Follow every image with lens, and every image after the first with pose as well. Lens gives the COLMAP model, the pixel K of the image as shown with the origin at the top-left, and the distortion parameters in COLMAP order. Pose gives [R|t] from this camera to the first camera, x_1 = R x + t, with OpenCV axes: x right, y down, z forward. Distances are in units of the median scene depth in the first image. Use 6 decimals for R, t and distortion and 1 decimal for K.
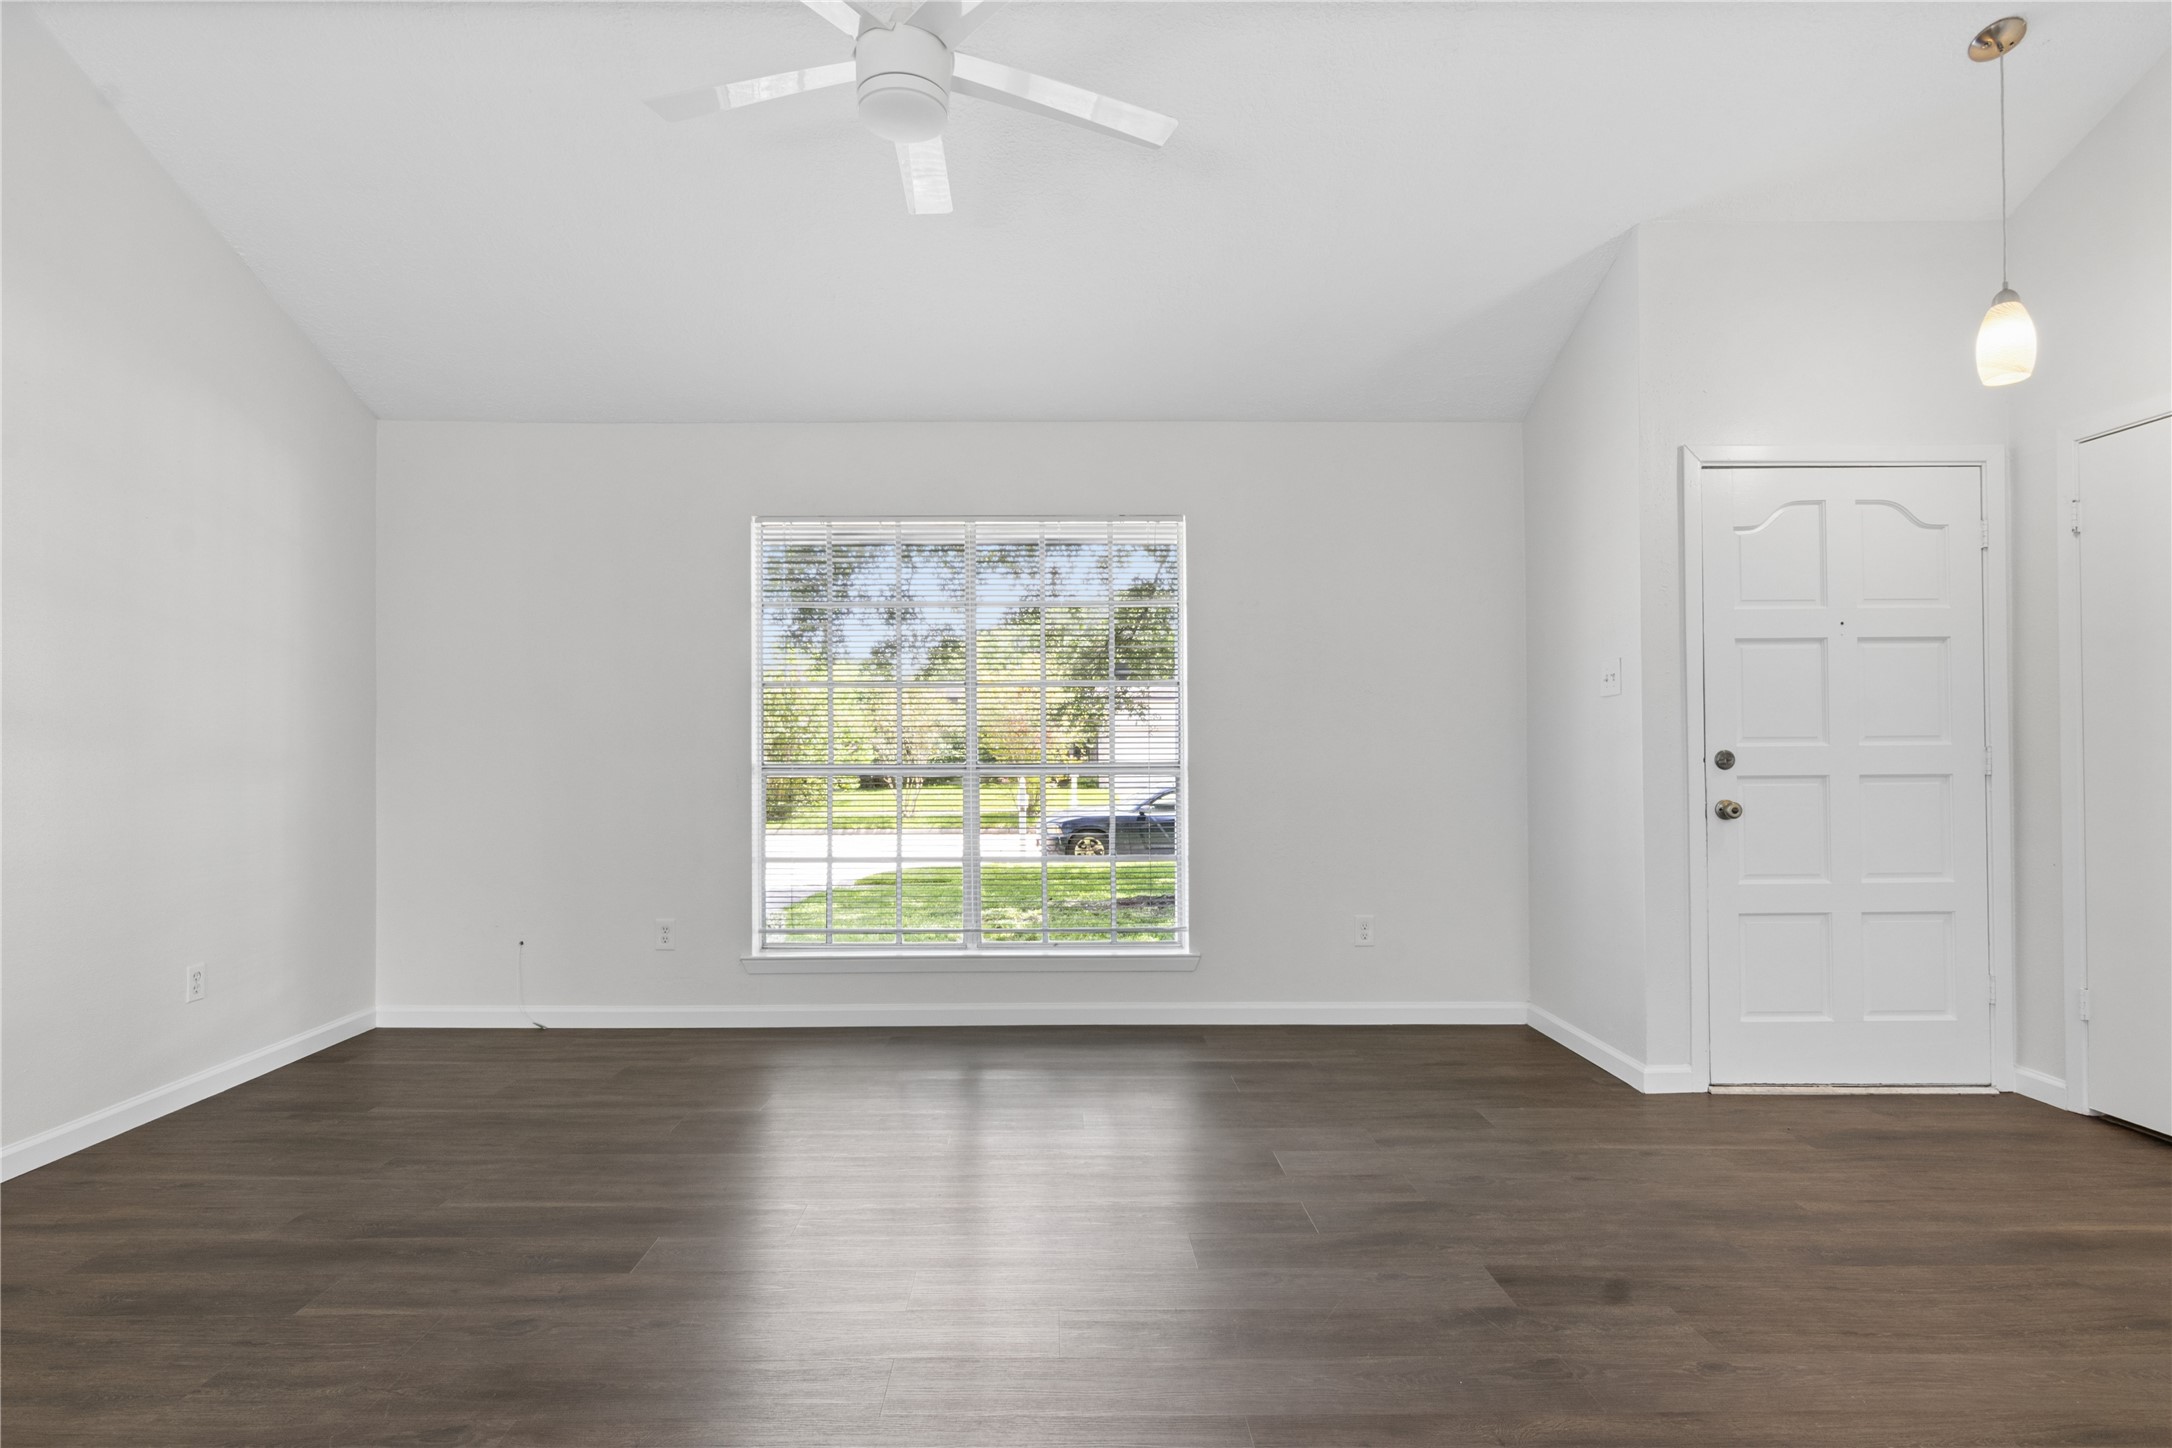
lens RADIAL K [[1108.2, 0, 1060.6], [0, 1108.2, 732.5], [0, 0, 1]] dist [-0.000387, -0.000070]
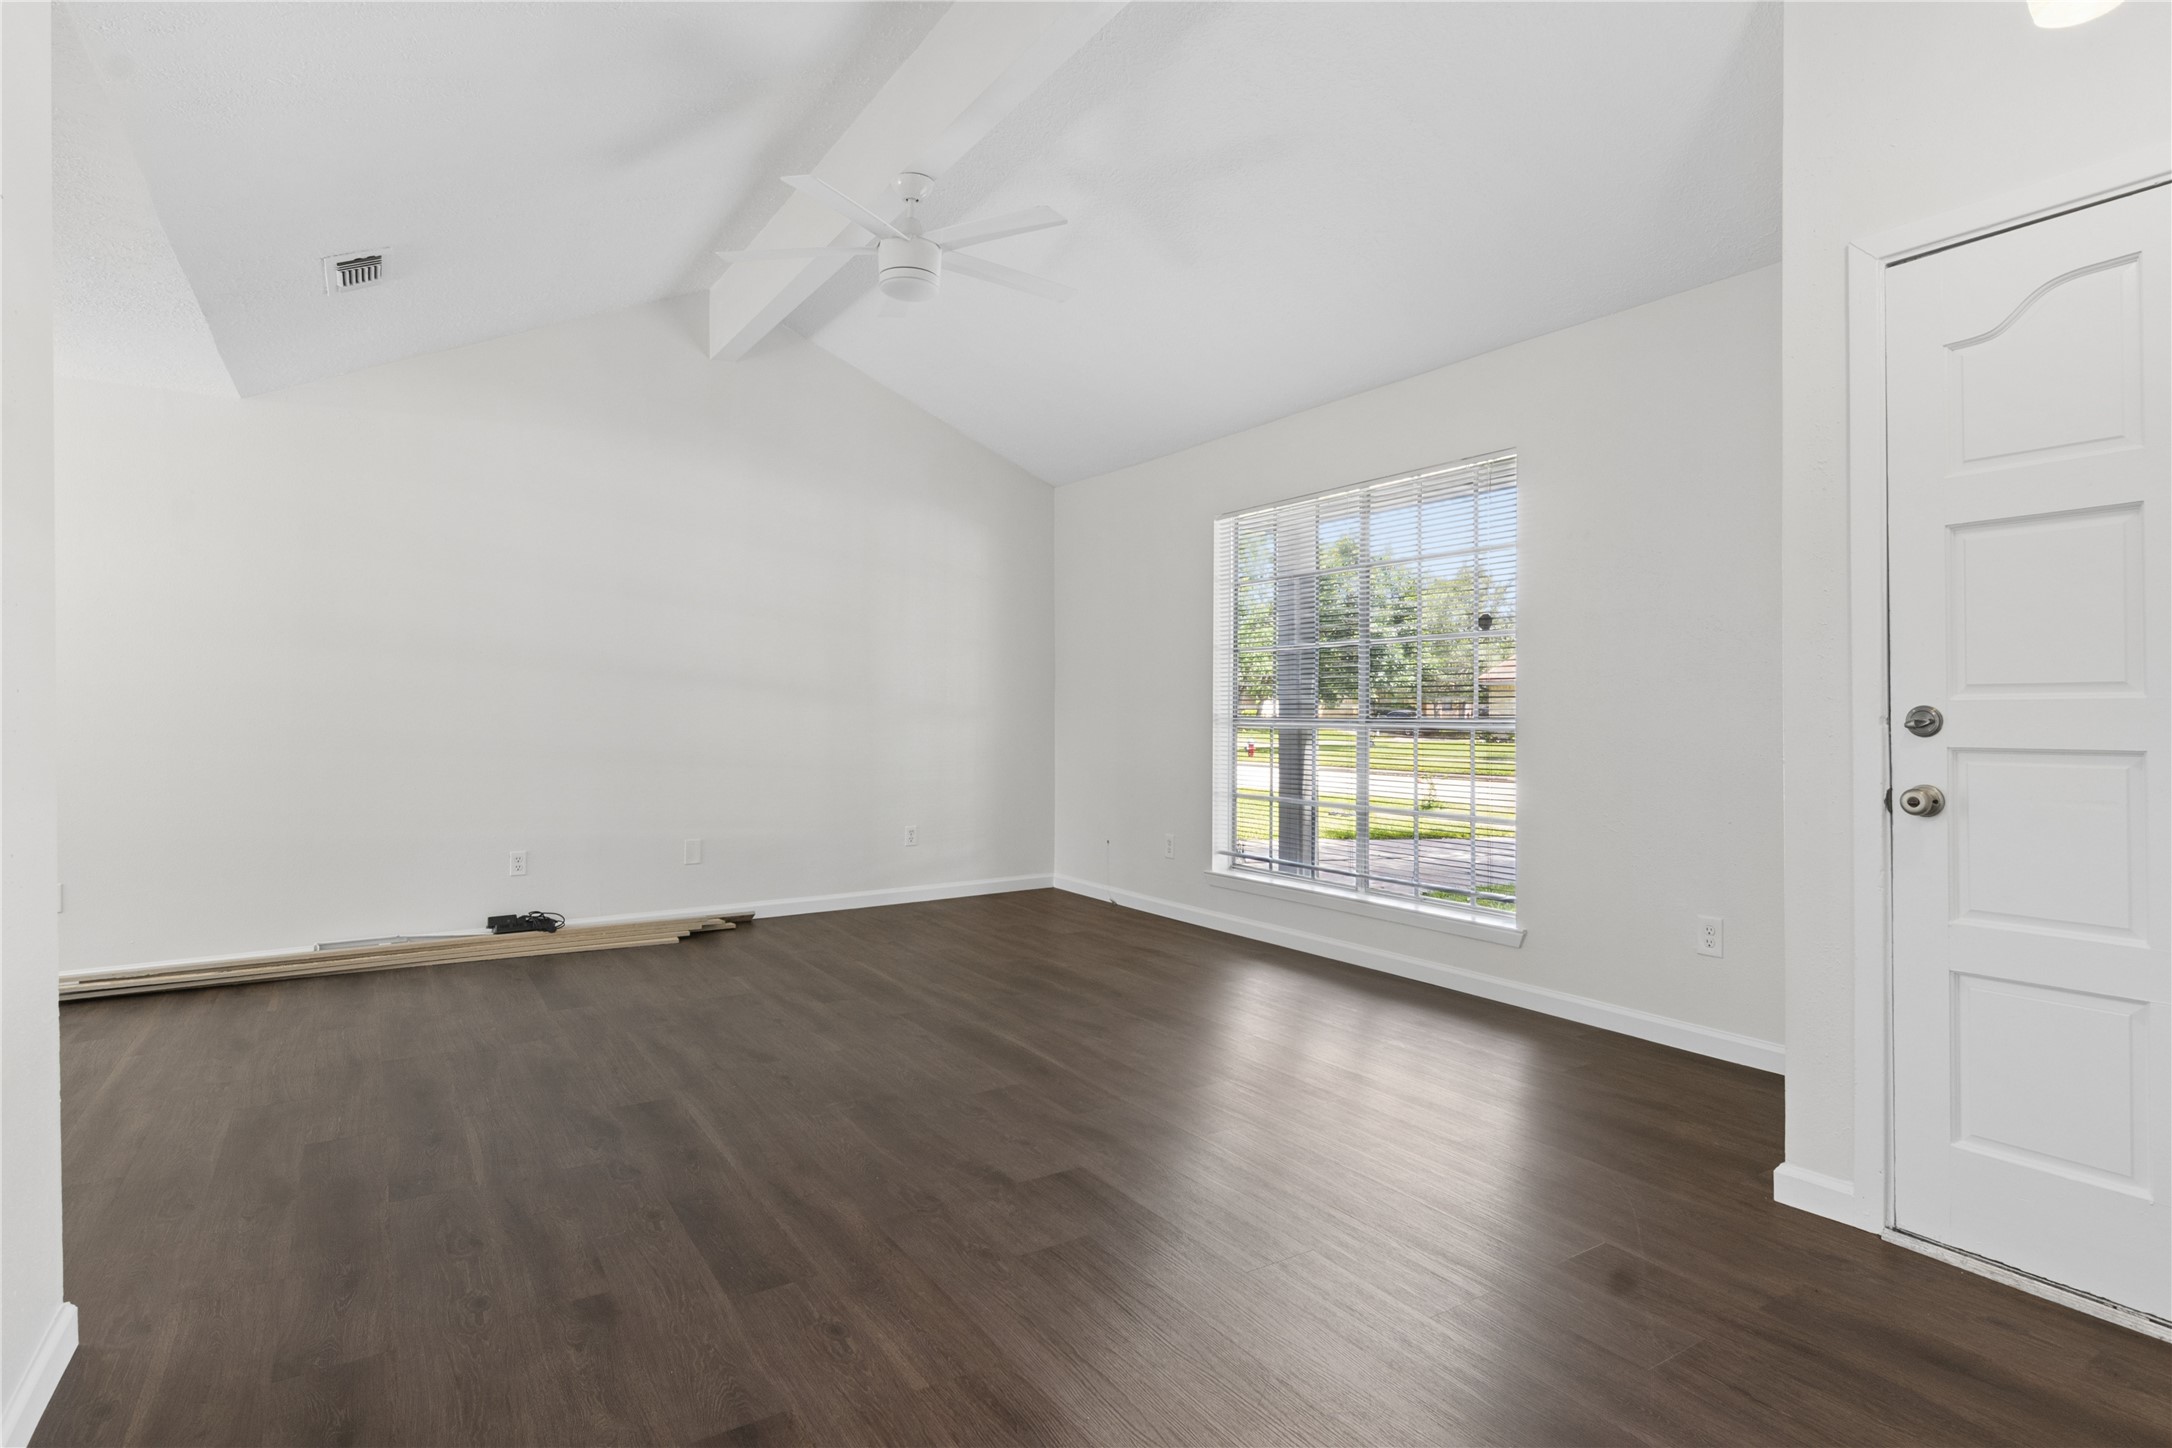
lens RADIAL K [[1114.1, 0, 1084.0], [0, 1114.1, 691.1], [0, 0, 1]] dist [-0.001845, 0.000490]
pose [[0.539440, -0.011350, -0.841948, 0.871581], [0.015257, 0.999877, -0.003703, 0.002546], [0.841886, -0.010848, 0.539546, 0.259599]]
